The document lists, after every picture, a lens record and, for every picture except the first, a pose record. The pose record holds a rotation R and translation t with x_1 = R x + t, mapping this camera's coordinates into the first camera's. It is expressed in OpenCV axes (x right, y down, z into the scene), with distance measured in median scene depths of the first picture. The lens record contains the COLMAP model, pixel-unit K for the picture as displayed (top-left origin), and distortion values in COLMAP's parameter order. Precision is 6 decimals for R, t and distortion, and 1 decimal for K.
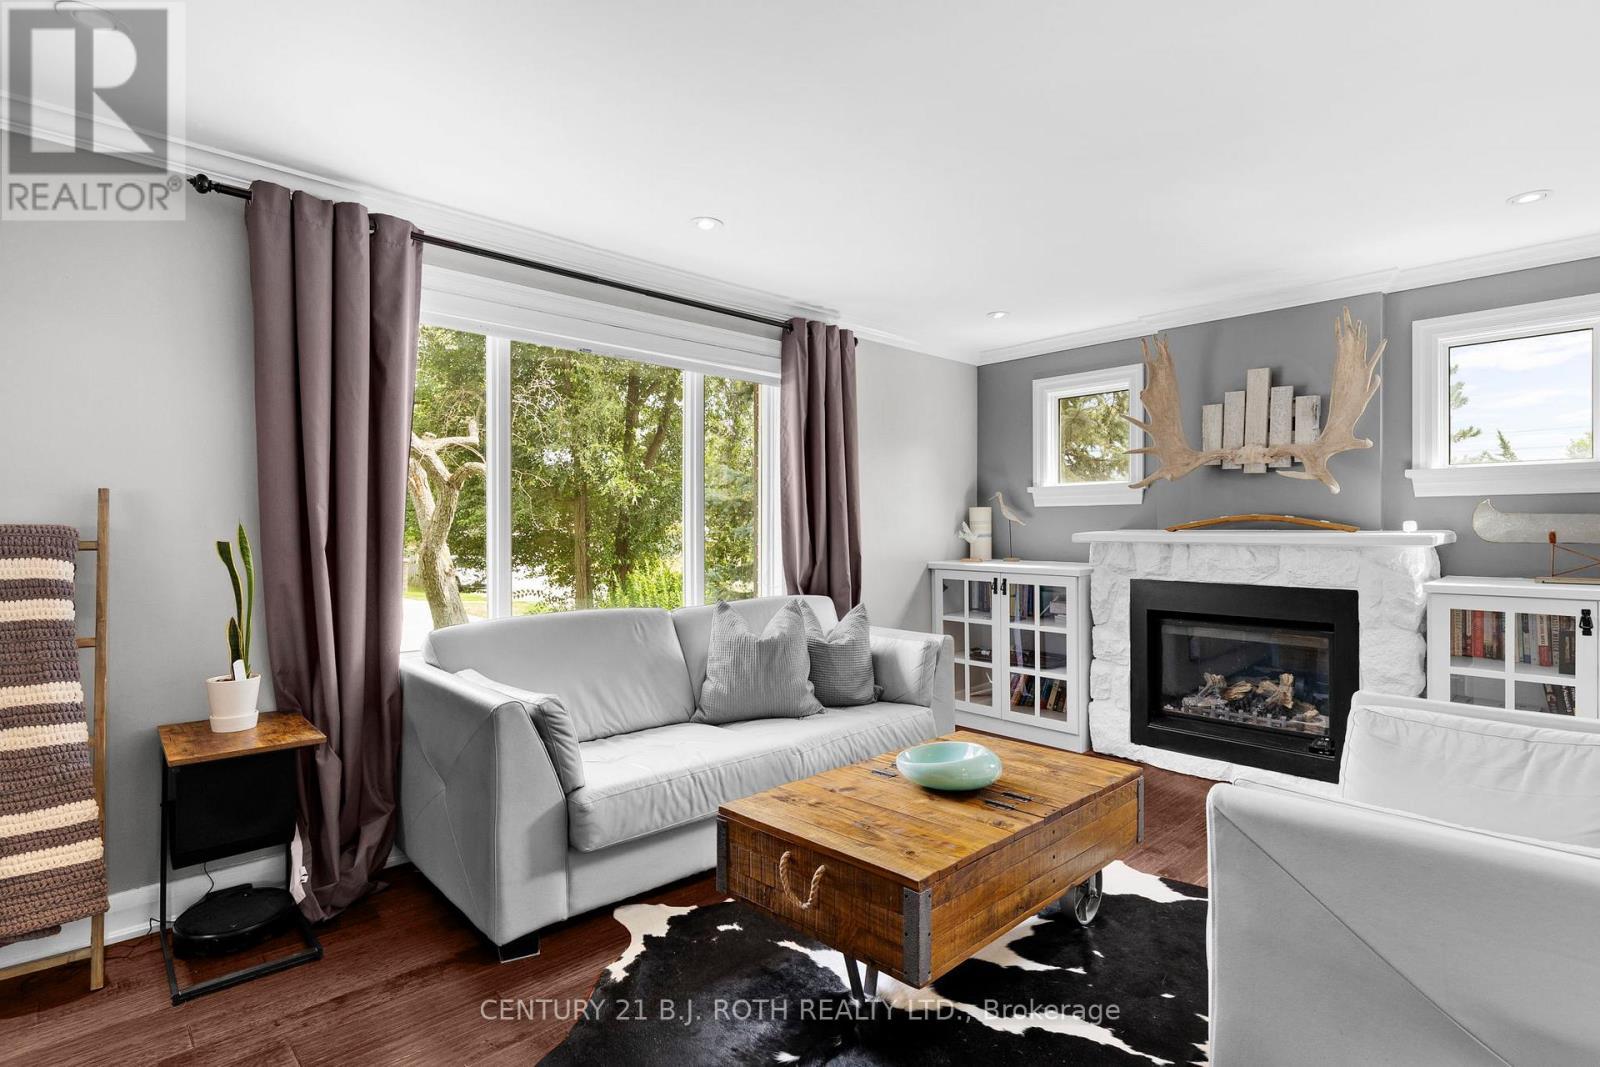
lens RADIAL K [[776.3, 0, 804.5], [0, 776.3, 527.4], [0, 0, 1]] dist [0.001412, 0.000372]
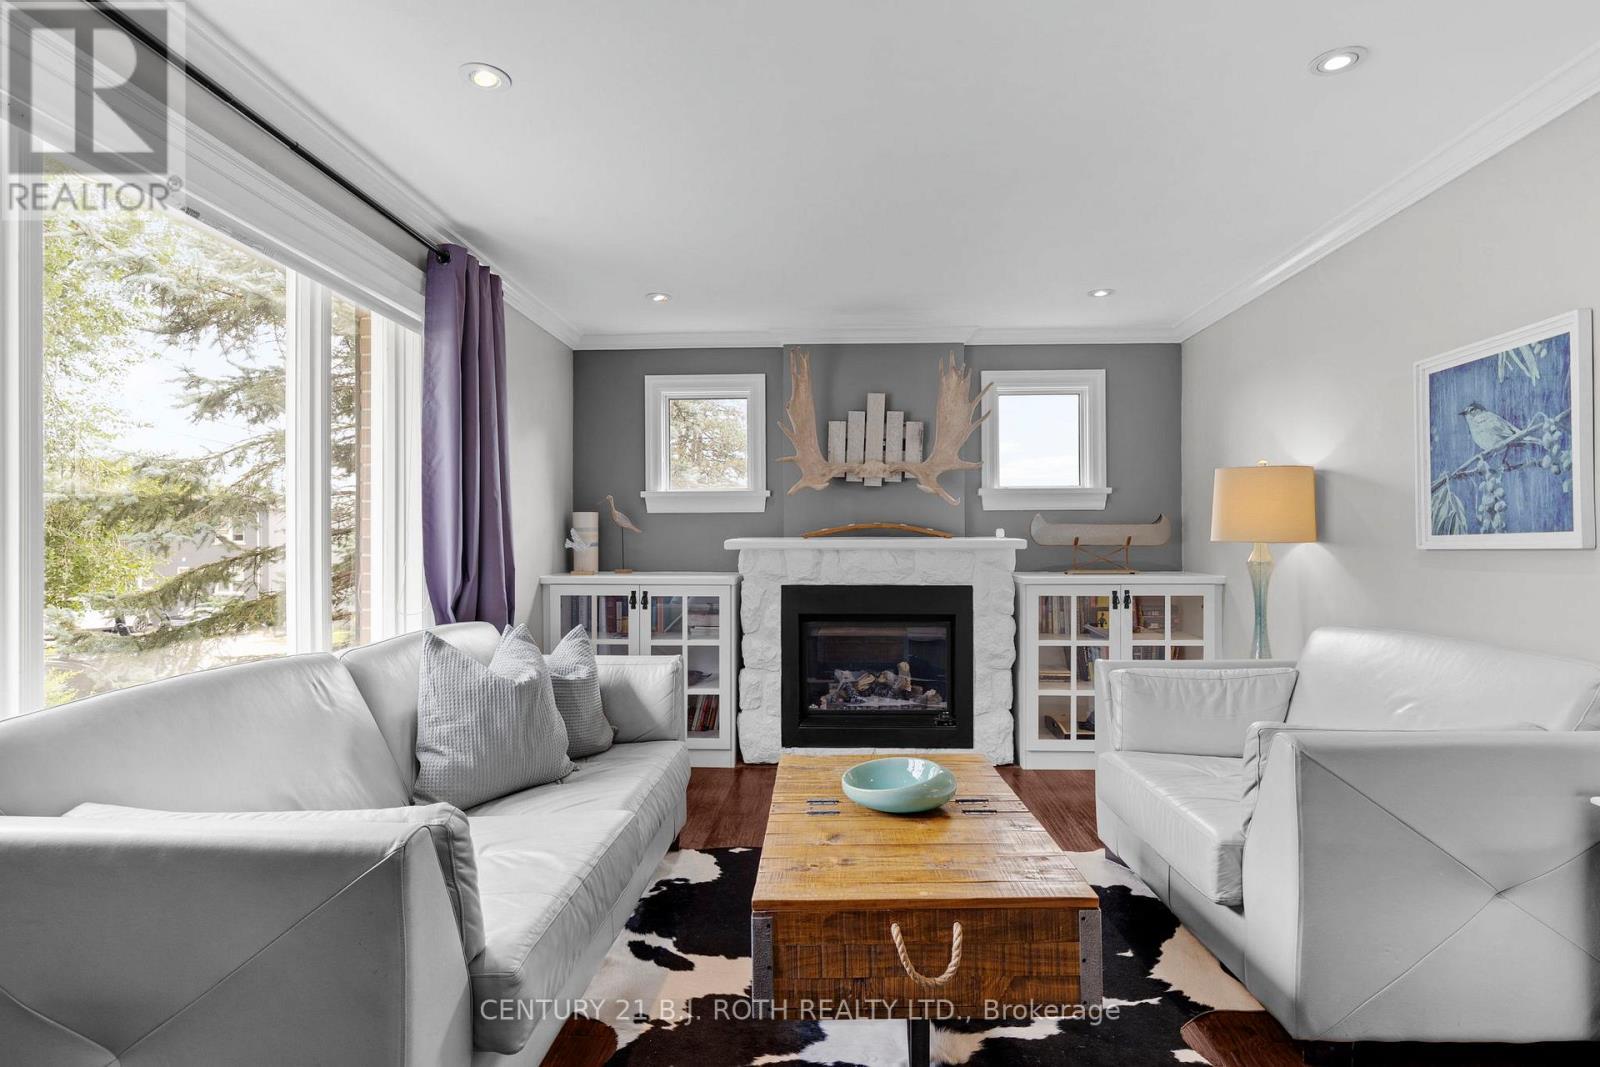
lens RADIAL K [[827.0, 0, 803.2], [0, 827.0, 540.1], [0, 0, 1]] dist [0.003852, 0.000132]
pose [[0.720027, 0.003109, 0.693939, -0.320013], [0.000928, 0.999985, -0.005443, 0.014129], [-0.693945, 0.004563, 0.720013, 0.214473]]
